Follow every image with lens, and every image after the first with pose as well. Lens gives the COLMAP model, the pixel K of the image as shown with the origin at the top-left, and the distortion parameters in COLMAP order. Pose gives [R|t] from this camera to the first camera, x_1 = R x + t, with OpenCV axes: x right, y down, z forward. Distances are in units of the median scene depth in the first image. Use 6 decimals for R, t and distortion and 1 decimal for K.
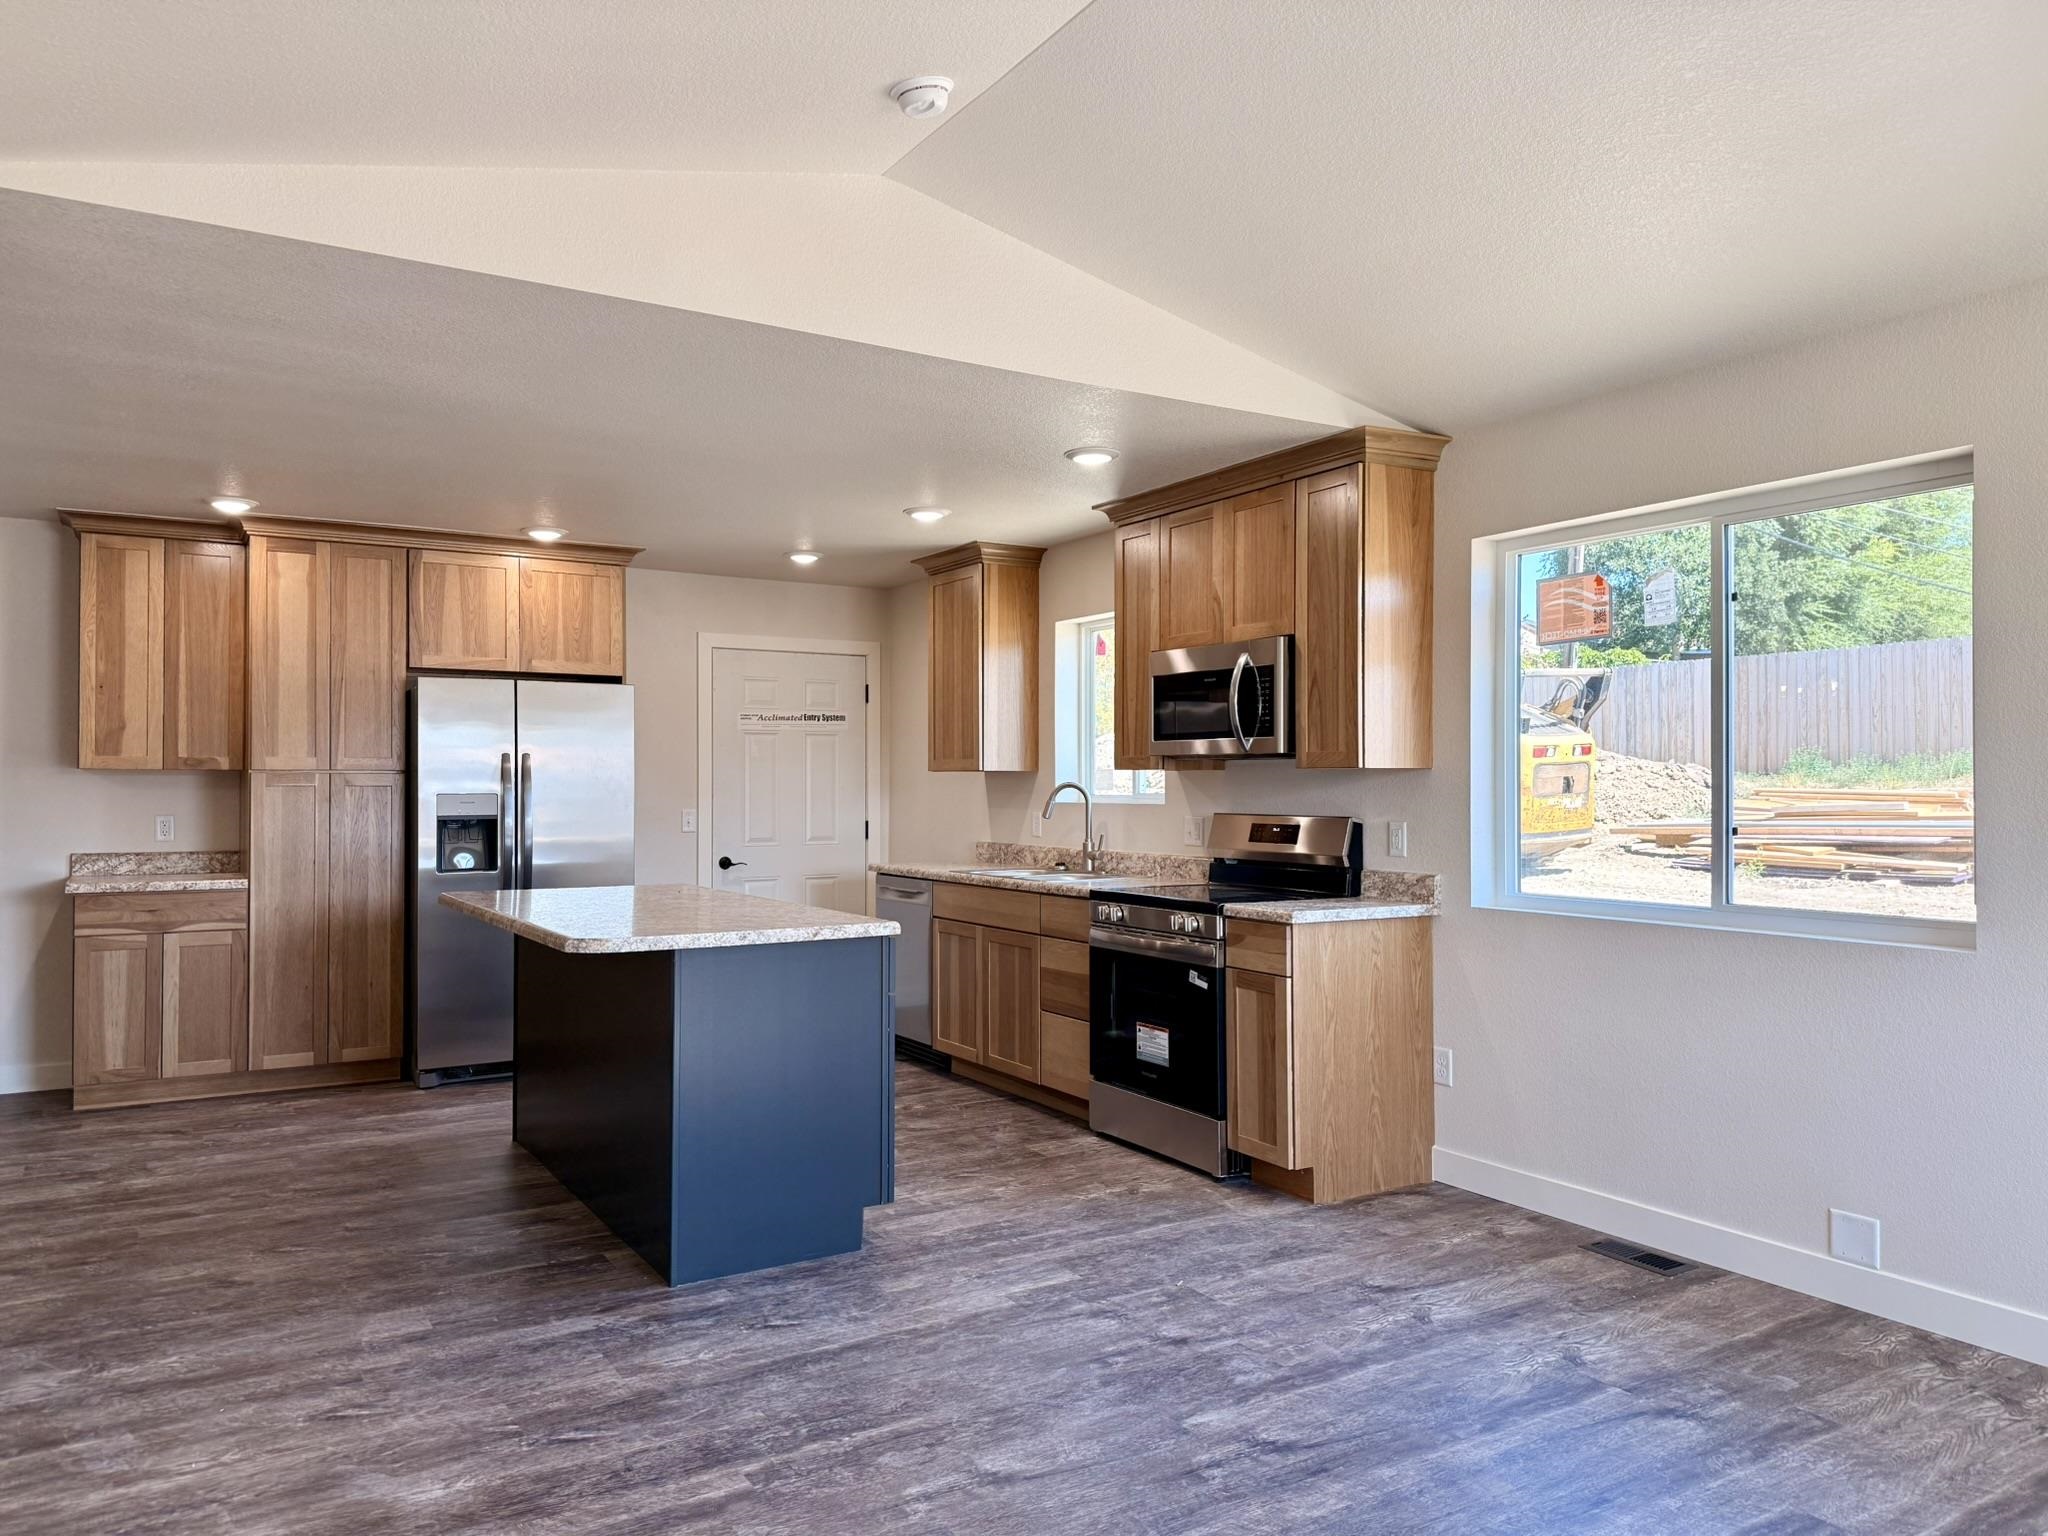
lens RADIAL K [[1450.9, 0, 1034.6], [0, 1450.9, 773.2], [0, 0, 1]] dist [0.031826, -0.037440]
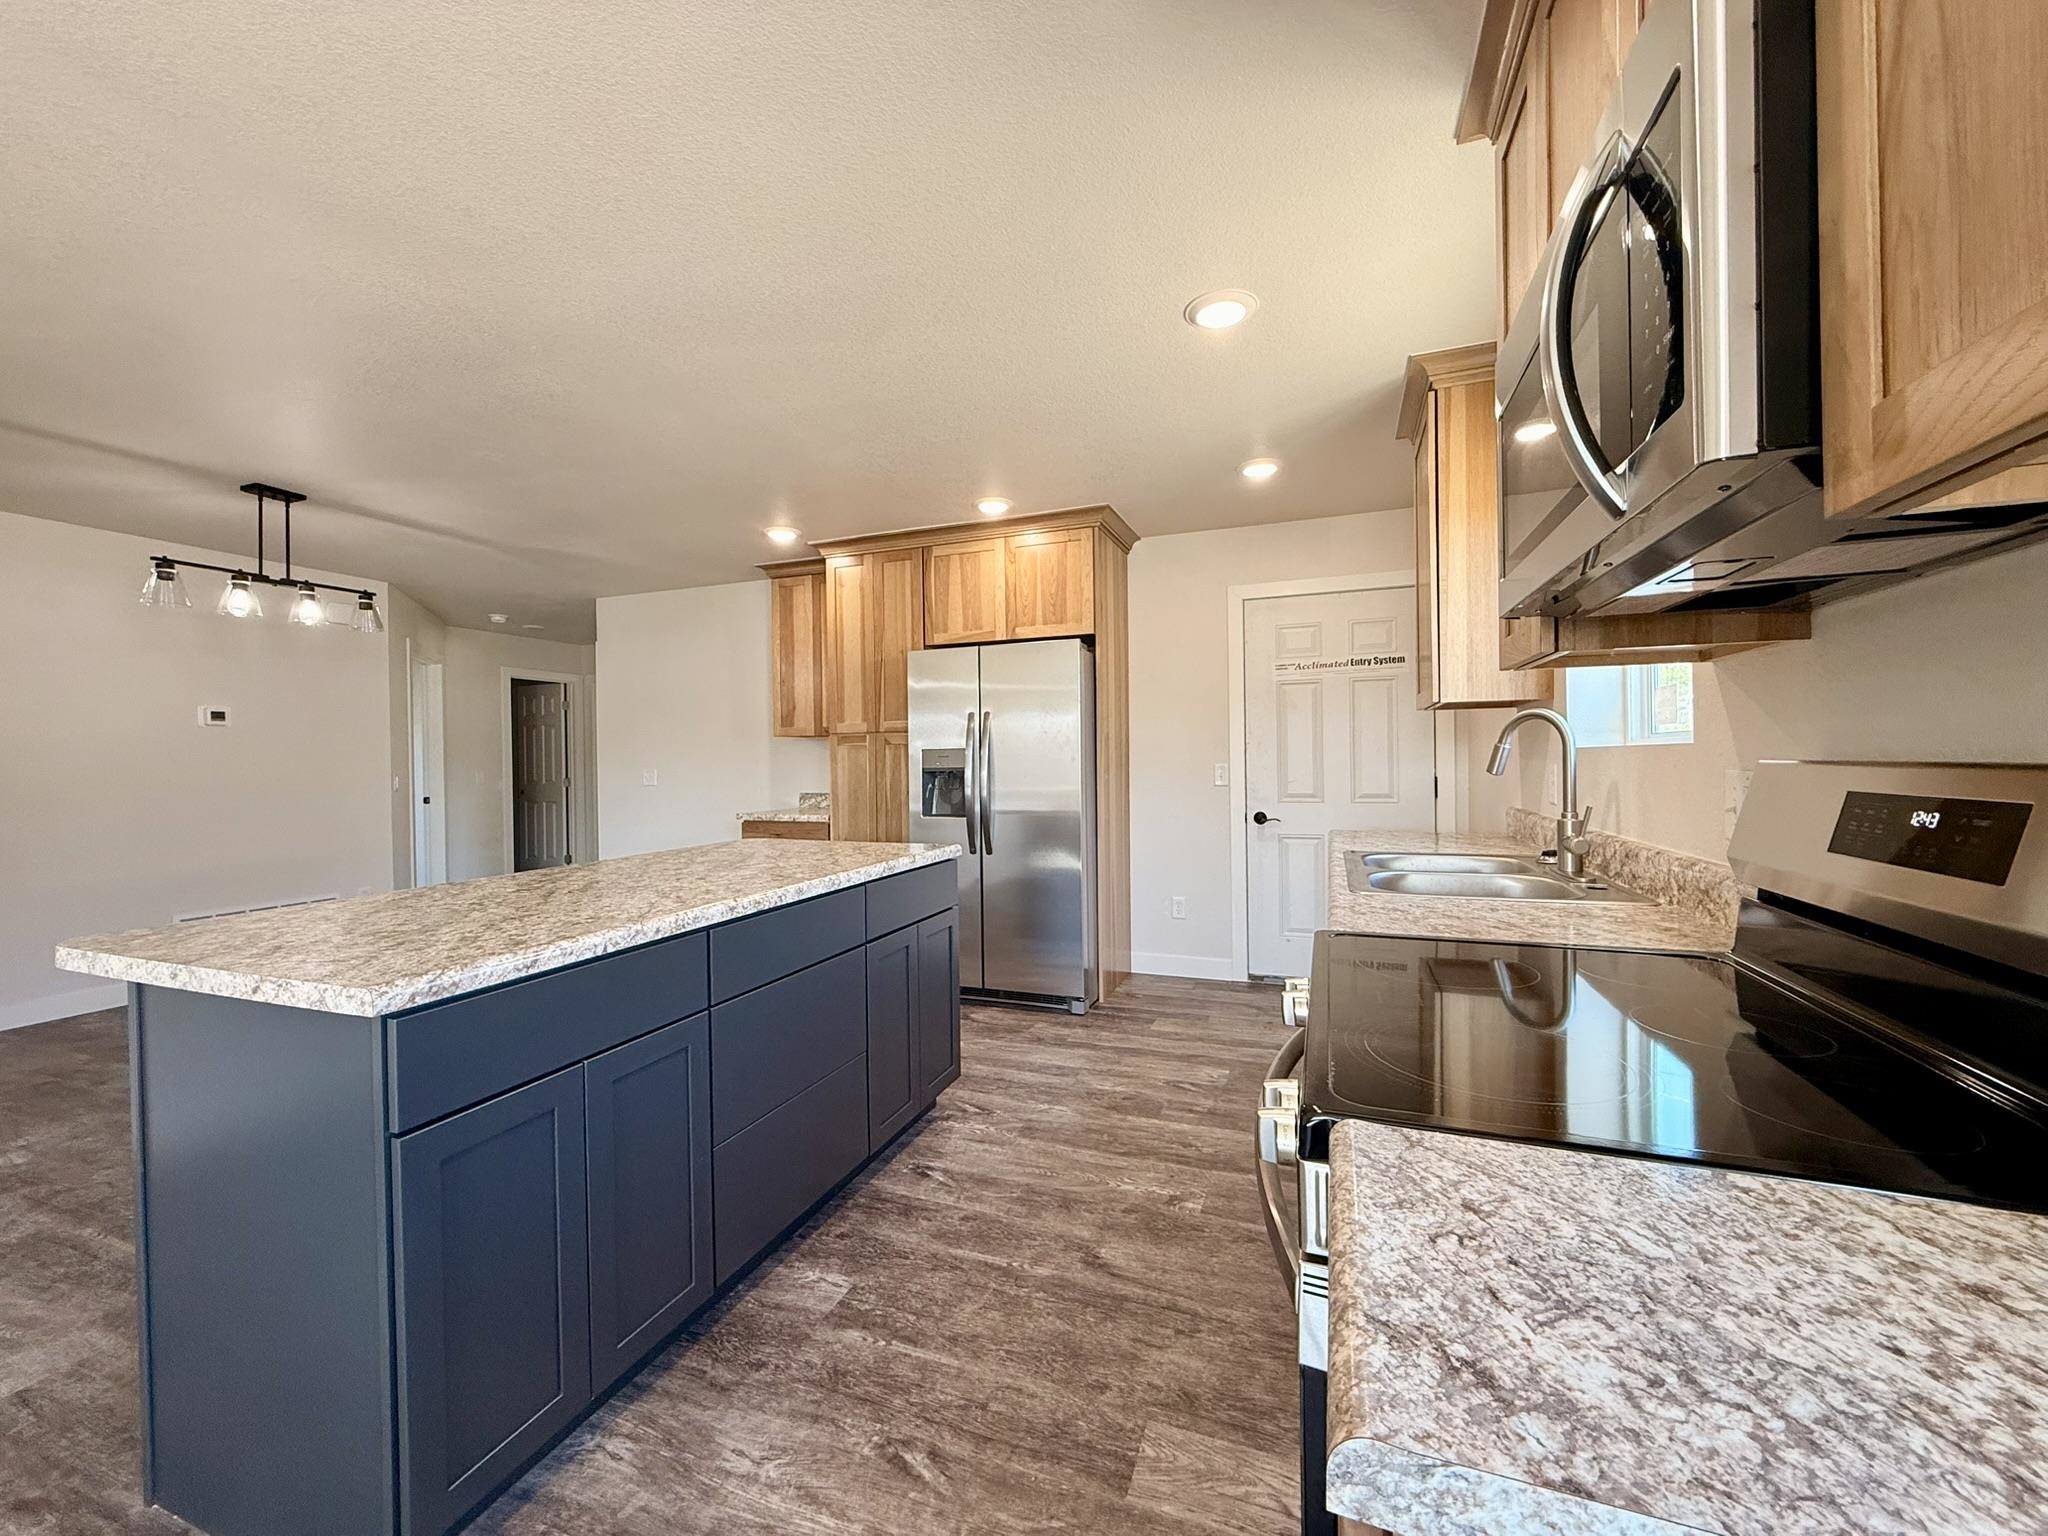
lens RADIAL K [[816.0, 0, 1013.8], [0, 816.0, 765.2], [0, 0, 1]] dist [0.000084, -0.000051]
pose [[0.604102, -0.002601, -0.796903, 0.170085], [0.019002, 0.999757, 0.011142, 0.022203], [0.796681, -0.021873, 0.604005, 0.713222]]
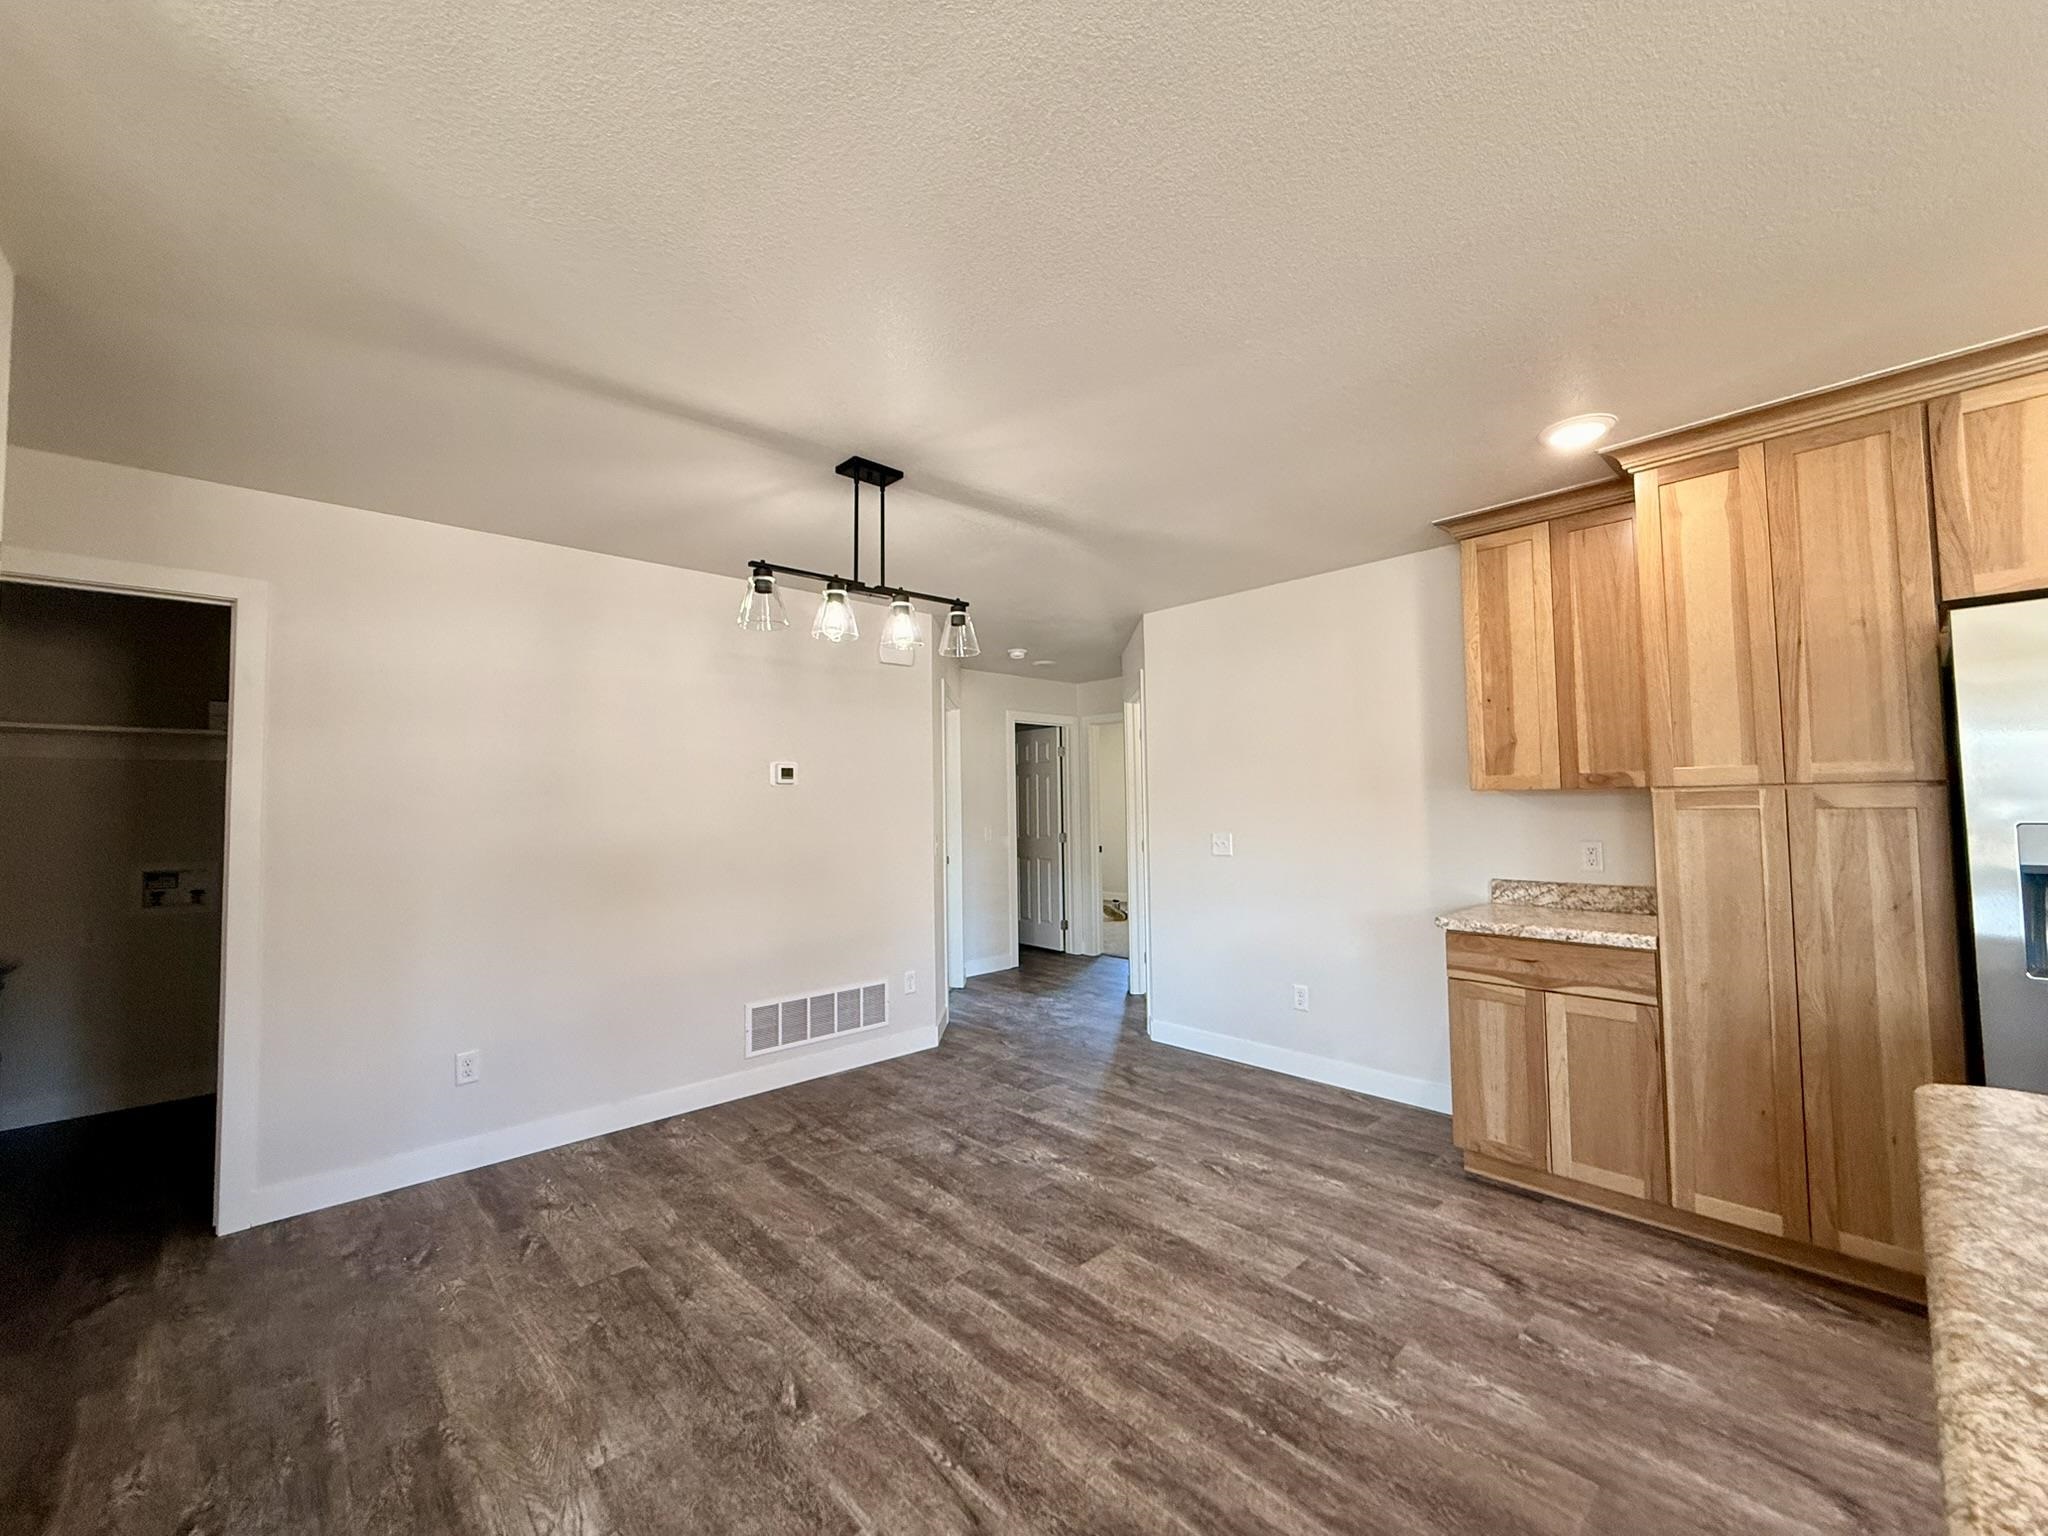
lens RADIAL K [[816.0, 0, 1013.8], [0, 816.0, 765.2], [0, 0, 1]] dist [0.000084, -0.000051]
pose [[0.192002, -0.051344, -0.980051, -0.205019], [0.021598, 0.998610, -0.048085, -0.000588], [0.981157, -0.011935, 0.192844, 0.634447]]
